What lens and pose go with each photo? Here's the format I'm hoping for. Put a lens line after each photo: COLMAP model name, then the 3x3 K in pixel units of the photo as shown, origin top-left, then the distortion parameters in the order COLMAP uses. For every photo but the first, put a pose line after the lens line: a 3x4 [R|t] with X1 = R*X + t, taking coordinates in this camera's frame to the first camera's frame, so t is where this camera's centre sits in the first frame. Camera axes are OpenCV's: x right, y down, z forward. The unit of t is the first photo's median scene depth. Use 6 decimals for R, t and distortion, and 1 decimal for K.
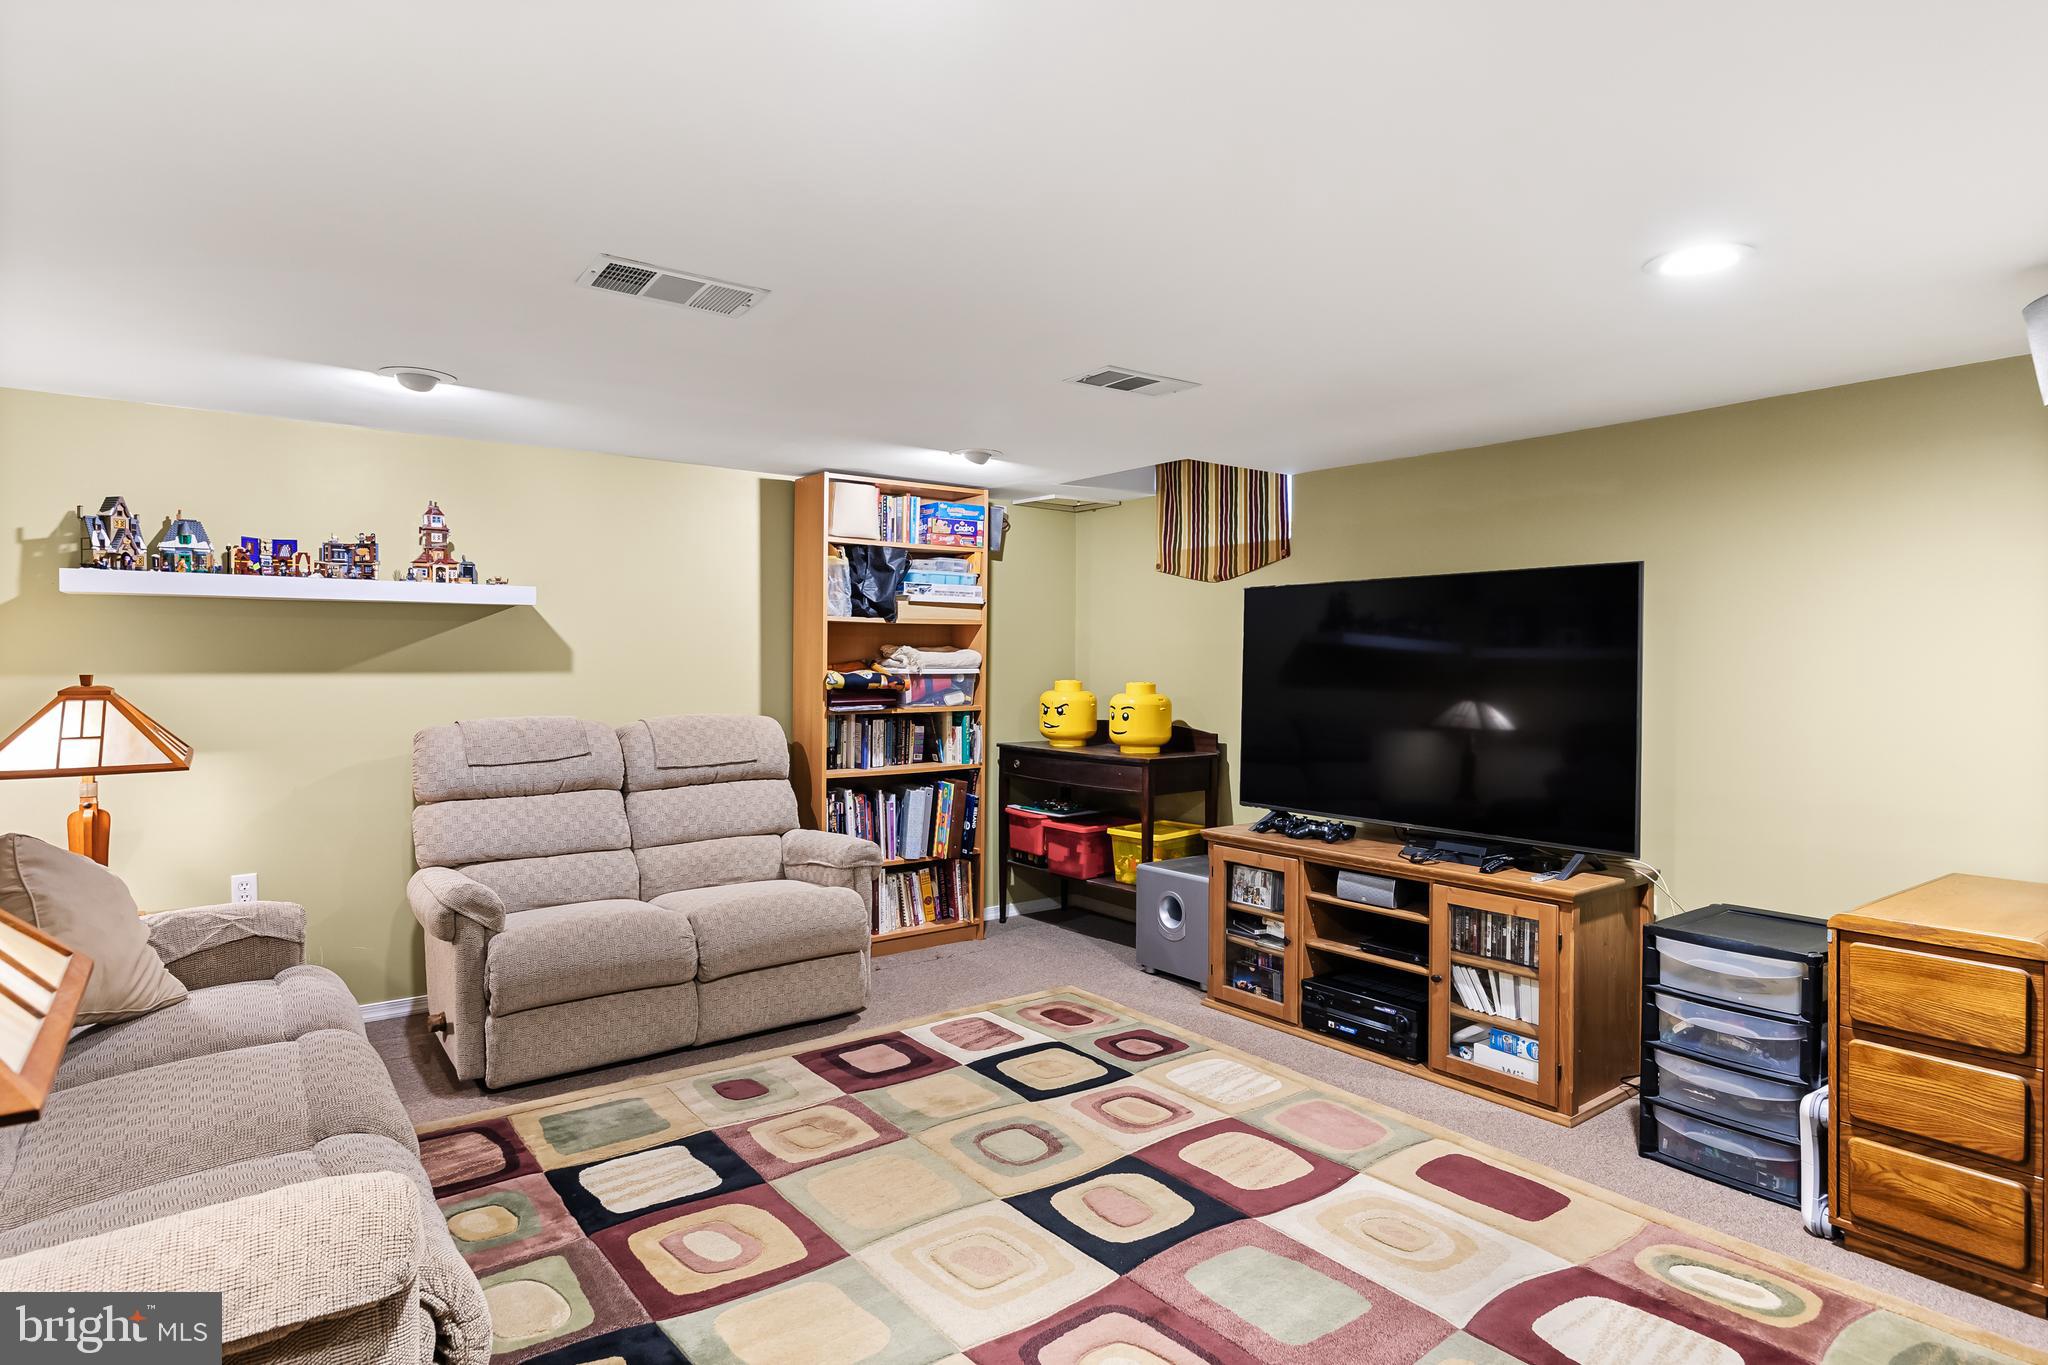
lens RADIAL K [[1117.8, 0, 1025.3], [0, 1117.8, 674.5], [0, 0, 1]] dist [-0.003729, 0.000795]
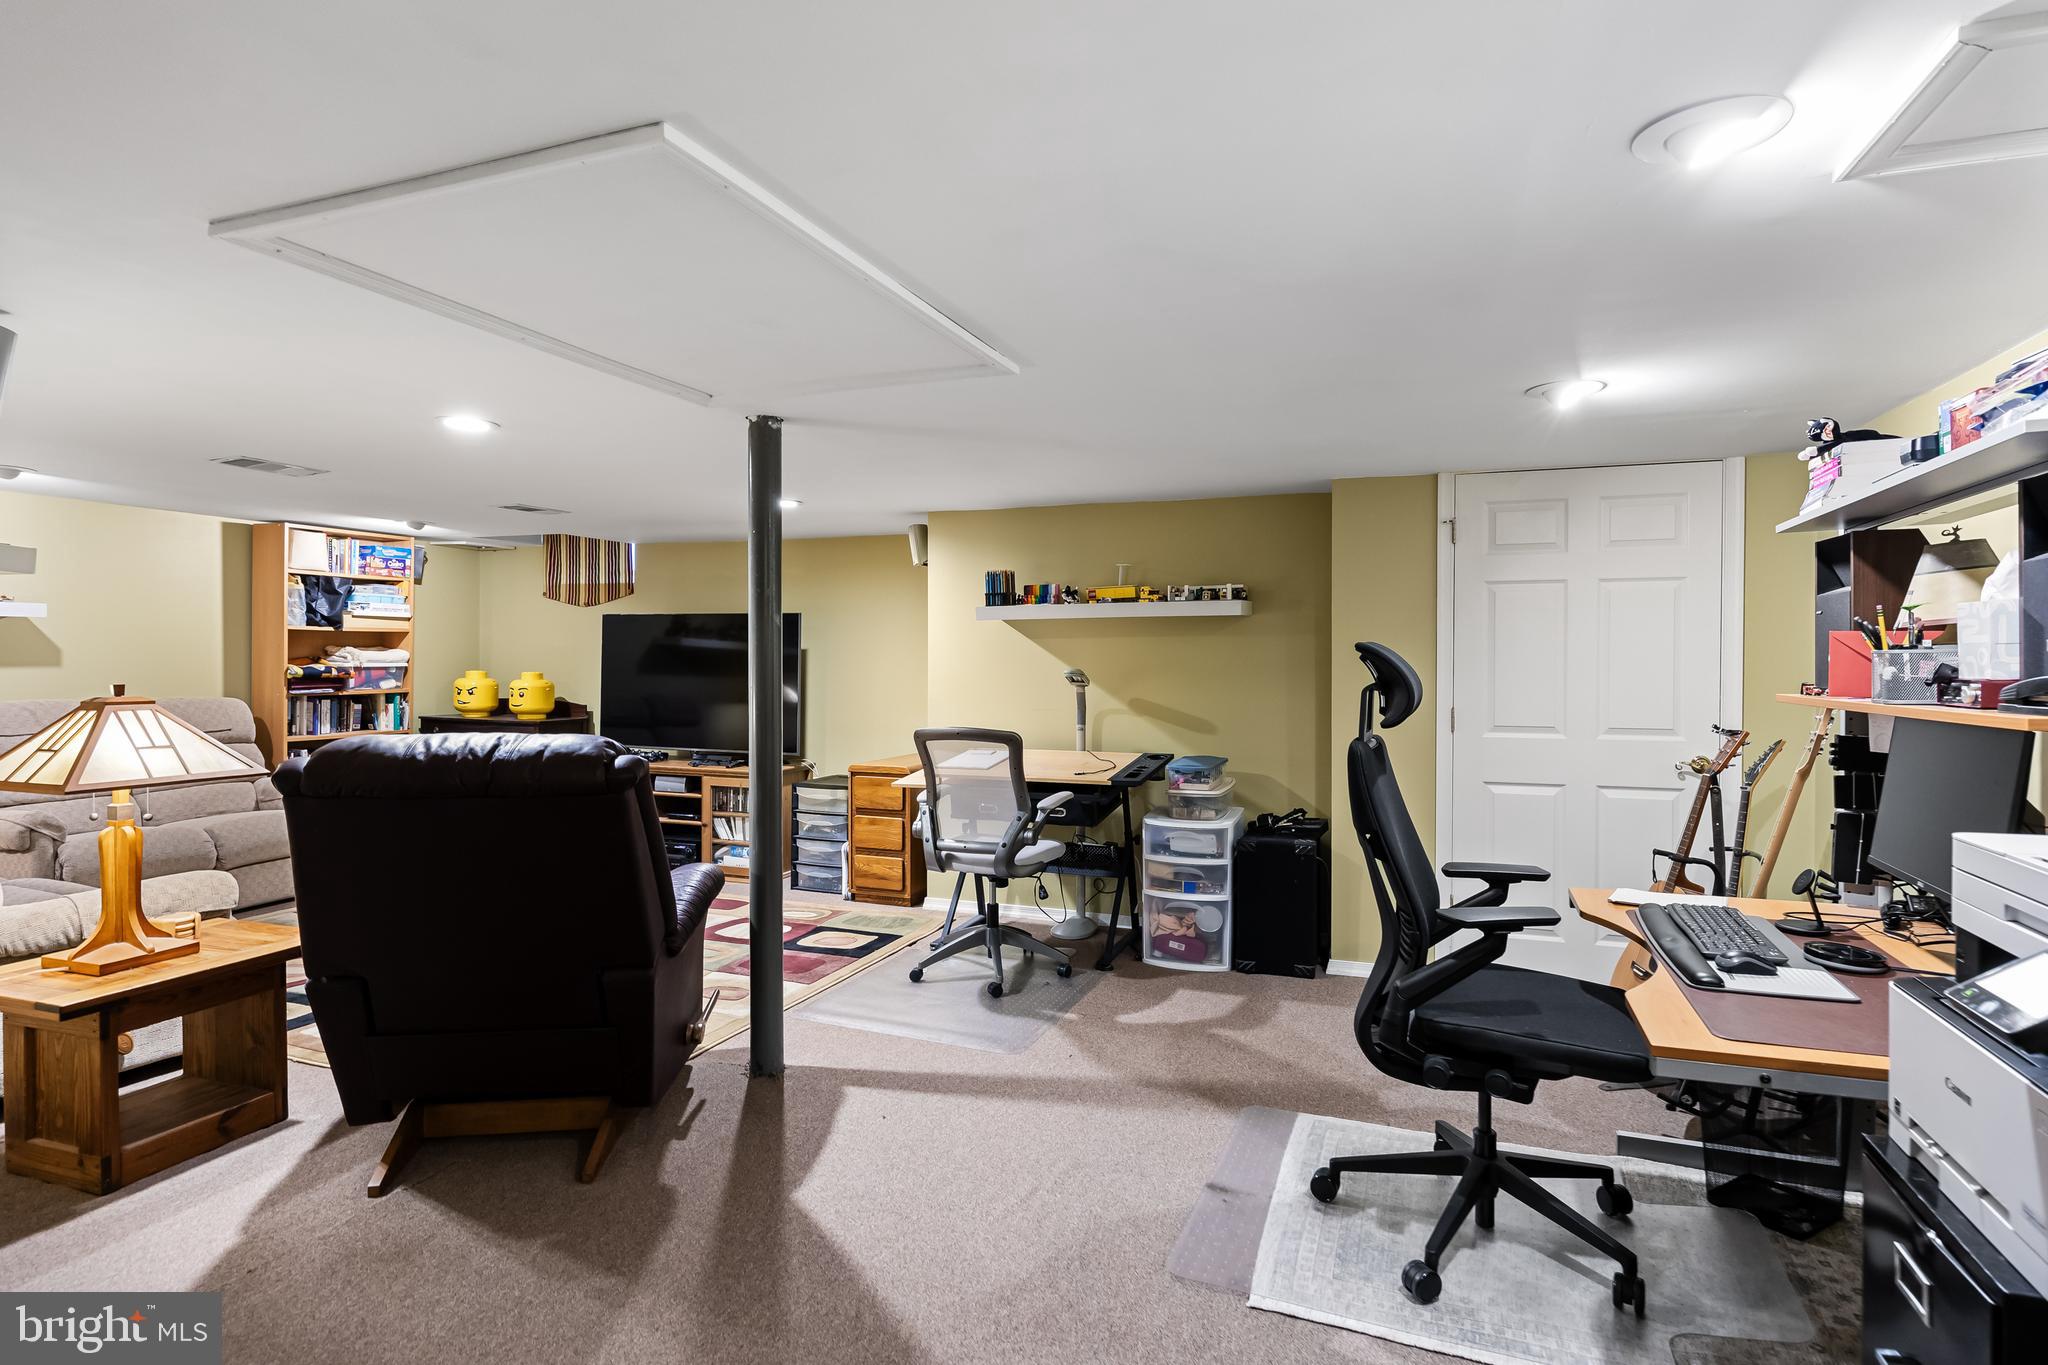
lens RADIAL K [[1046.6, 0, 1030.0], [0, 1046.6, 667.4], [0, 0, 1]] dist [-0.006003, -0.000513]
pose [[0.847928, -0.002545, 0.530106, -0.080128], [0.000433, 0.999991, 0.004110, -0.005066], [-0.530112, -0.003255, 0.847921, -0.591281]]
